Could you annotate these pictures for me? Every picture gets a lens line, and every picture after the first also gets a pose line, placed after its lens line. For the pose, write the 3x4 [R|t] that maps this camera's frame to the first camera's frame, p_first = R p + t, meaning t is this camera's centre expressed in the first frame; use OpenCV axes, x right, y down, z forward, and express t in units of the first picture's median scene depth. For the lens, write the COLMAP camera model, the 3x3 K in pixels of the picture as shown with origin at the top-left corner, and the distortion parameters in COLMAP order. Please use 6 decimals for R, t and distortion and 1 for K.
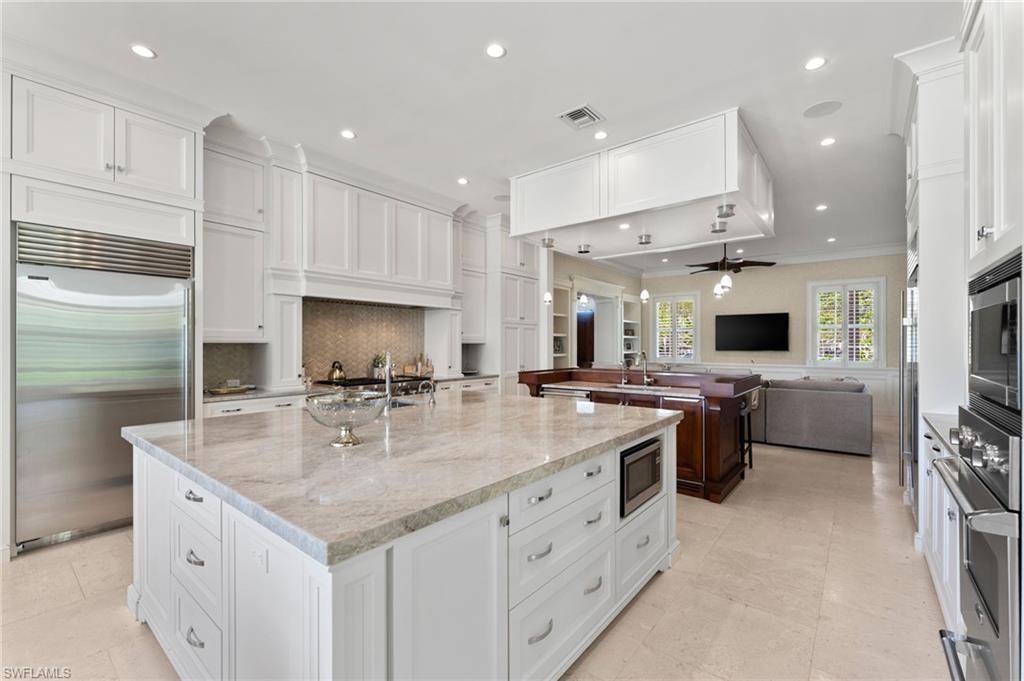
lens RADIAL K [[425.3, 0, 521.9], [0, 425.3, 344.2], [0, 0, 1]] dist [-0.003718, 0.000854]
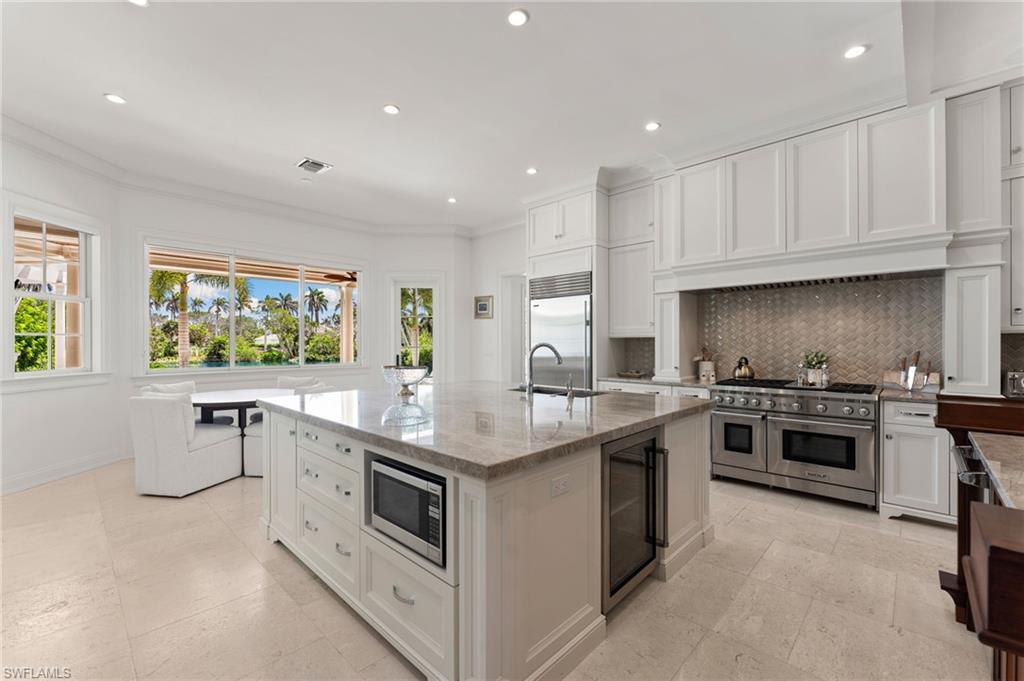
lens RADIAL K [[425.3, 0, 505.4], [0, 425.3, 341.6], [0, 0, 1]] dist [-0.003718, 0.000854]
pose [[-0.099174, 0.000514, -0.995070, 0.518641], [0.004558, 0.999990, 0.000063, 0.006391], [0.995060, -0.004529, -0.099175, 0.639698]]
